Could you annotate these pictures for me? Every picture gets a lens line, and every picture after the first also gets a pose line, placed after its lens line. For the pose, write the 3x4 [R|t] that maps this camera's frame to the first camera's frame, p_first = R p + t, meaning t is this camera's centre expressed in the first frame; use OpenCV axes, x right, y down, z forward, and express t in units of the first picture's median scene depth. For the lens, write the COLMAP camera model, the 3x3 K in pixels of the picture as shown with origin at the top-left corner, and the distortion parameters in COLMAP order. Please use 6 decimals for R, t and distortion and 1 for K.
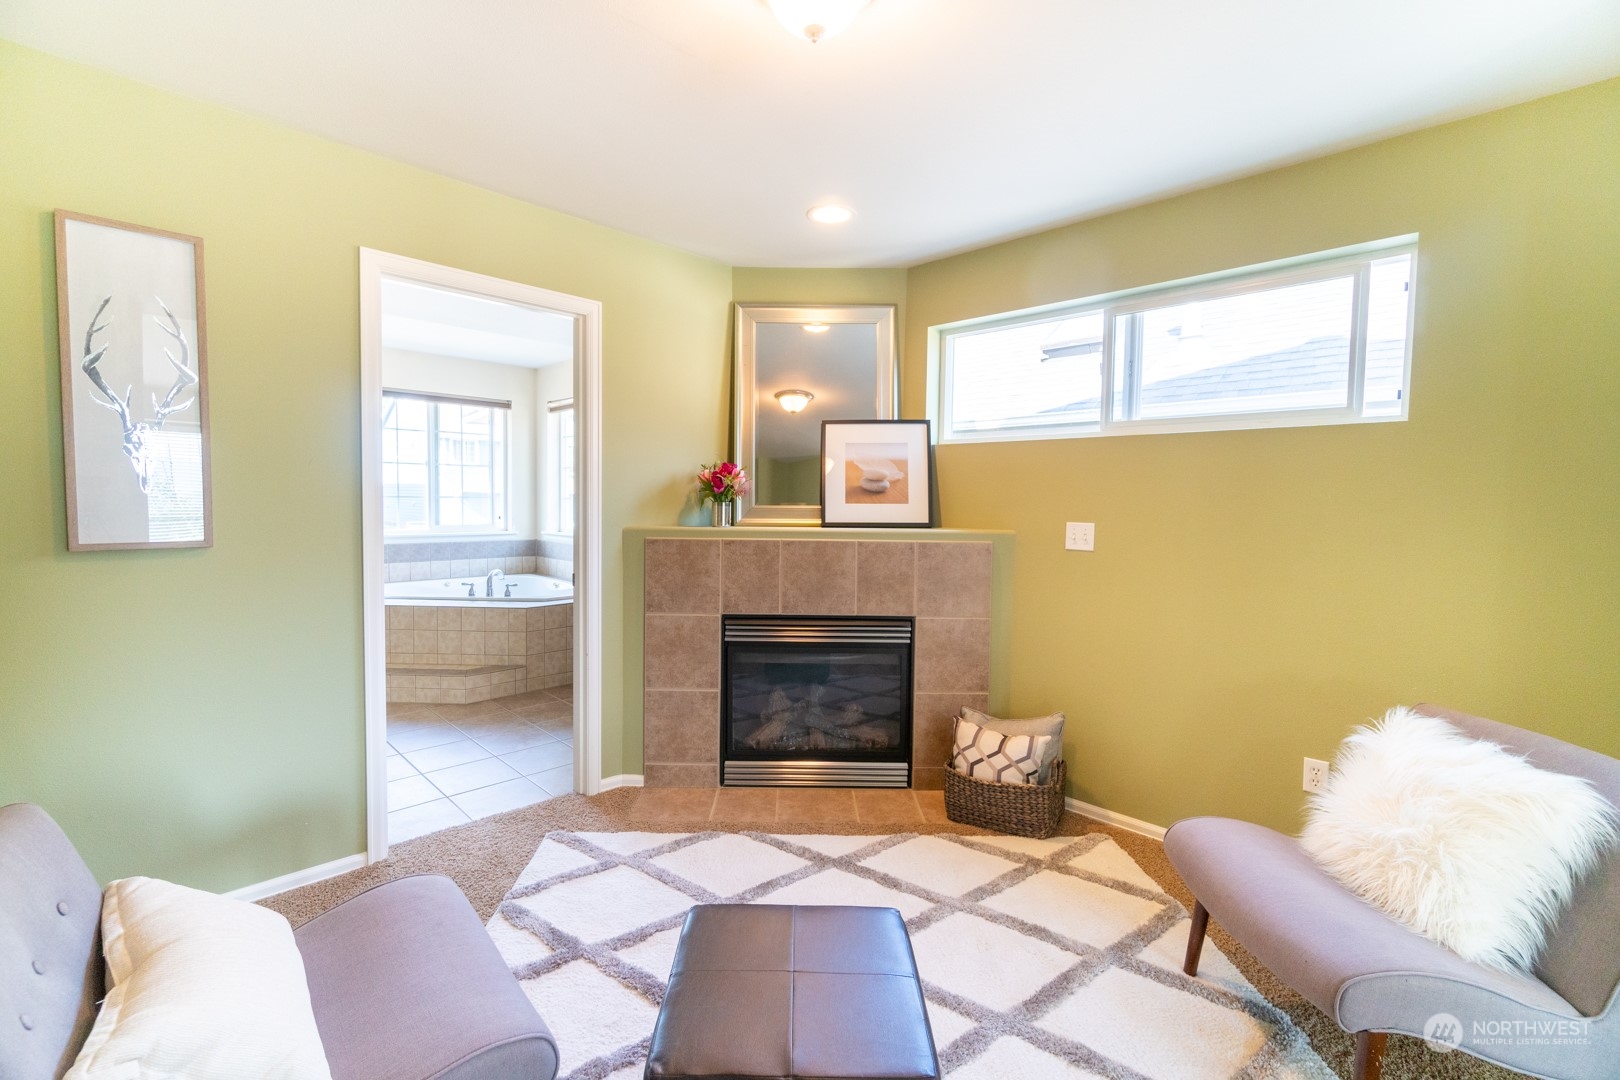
lens RADIAL K [[699.2, 0, 794.3], [0, 699.2, 530.9], [0, 0, 1]] dist [-0.004410, 0.003126]
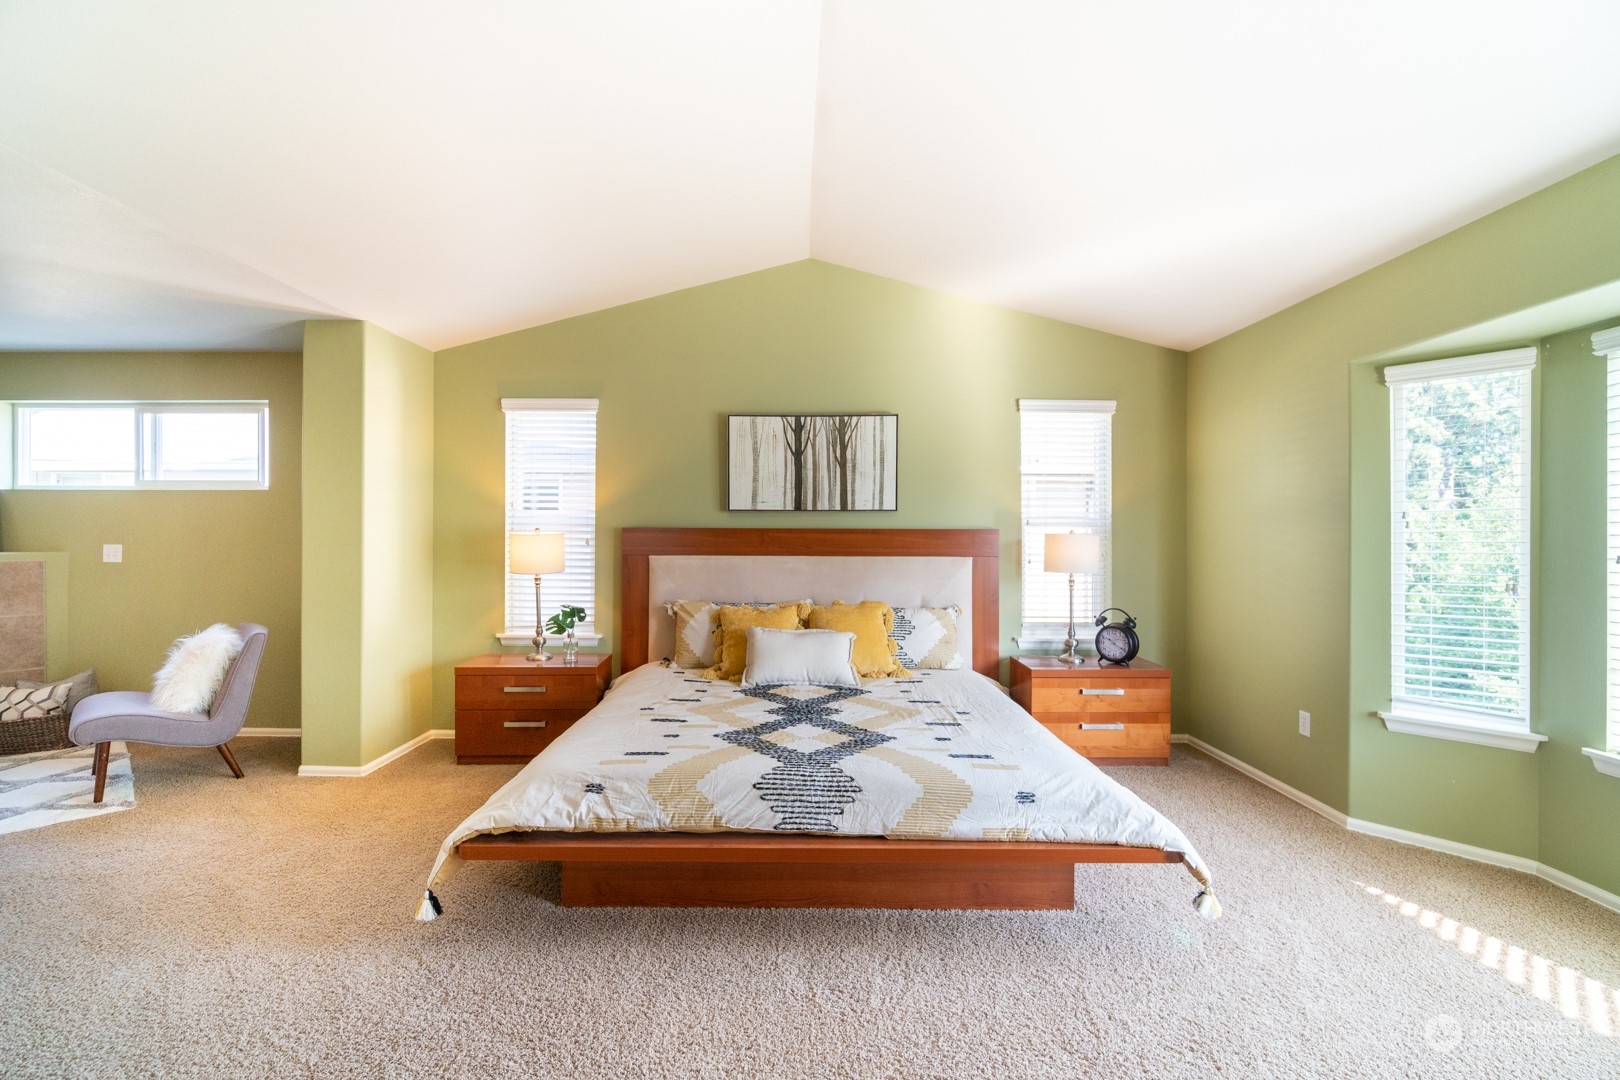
lens RADIAL K [[698.3, 0, 793.6], [0, 698.3, 533.2], [0, 0, 1]] dist [-0.004865, 0.000069]
pose [[0.705222, -0.011701, 0.708890, 0.332121], [0.042036, 0.998795, -0.025332, 0.056677], [-0.707739, 0.047663, 0.704864, -1.000639]]
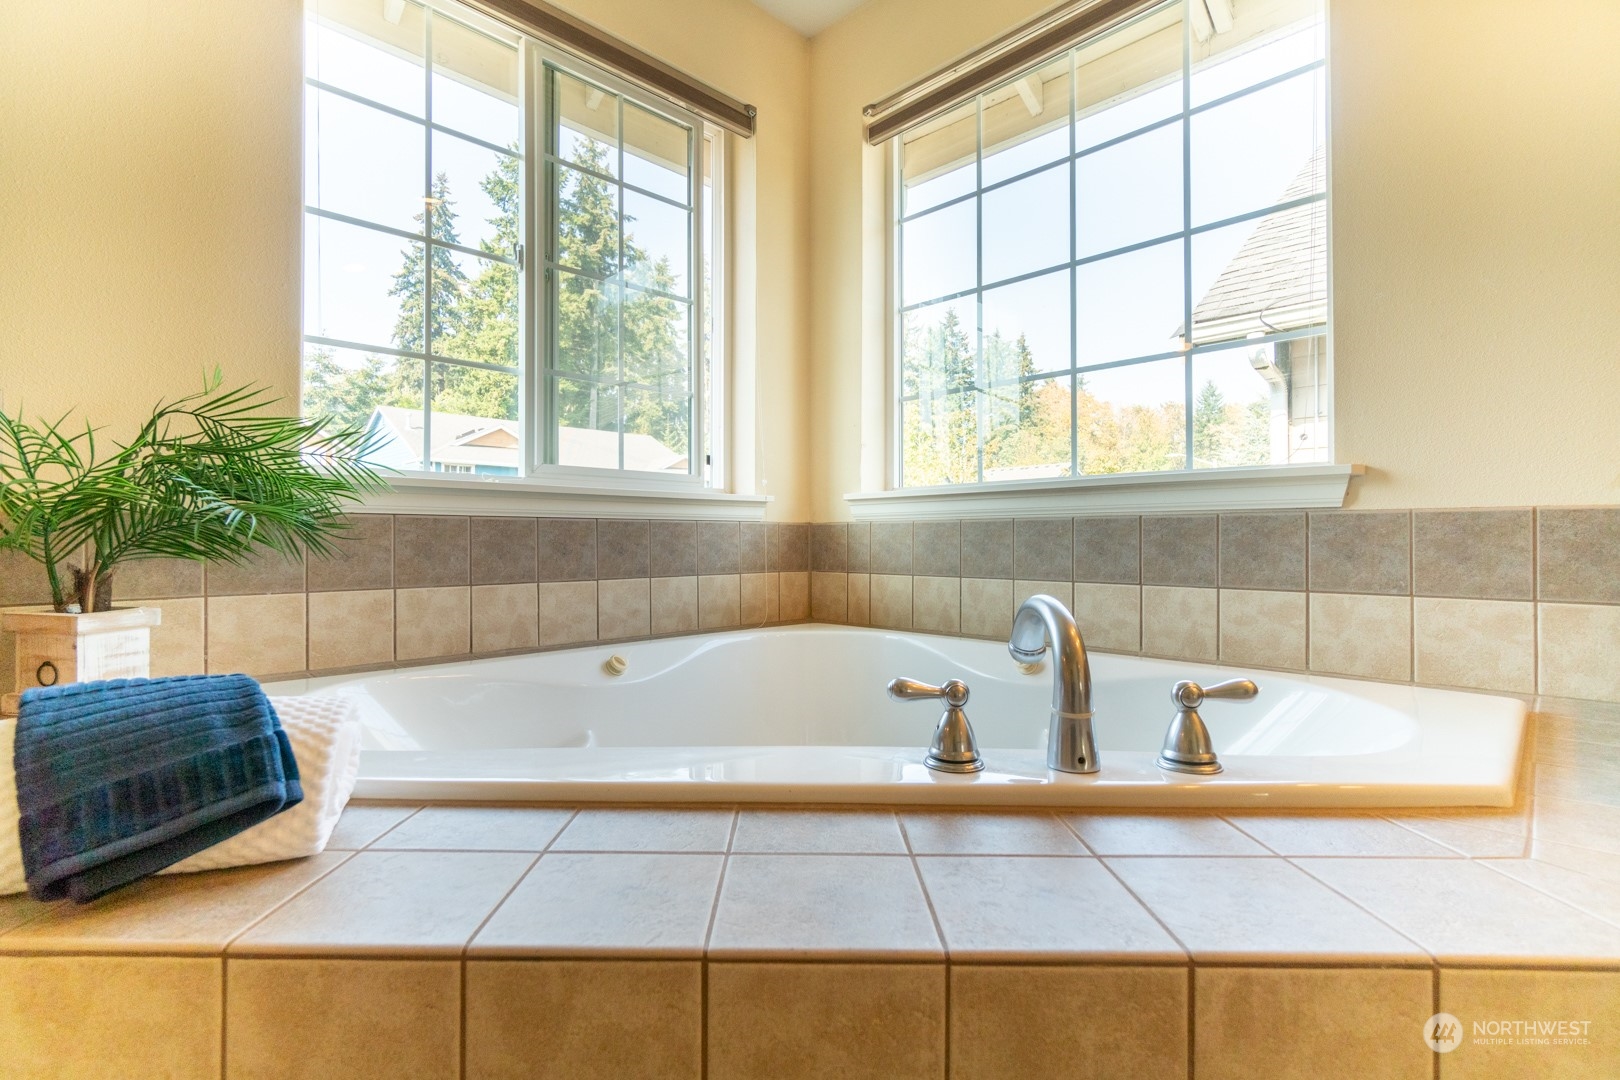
lens RADIAL K [[751.7, 0, 790.0], [0, 751.7, 534.0], [0, 0, 1]] dist [-0.003716, -0.000331]
pose [[0.999774, -0.014473, -0.015574, -0.727883], [0.013620, 0.998473, -0.053539, 0.073192], [0.016326, 0.053315, 0.998444, 1.221825]]
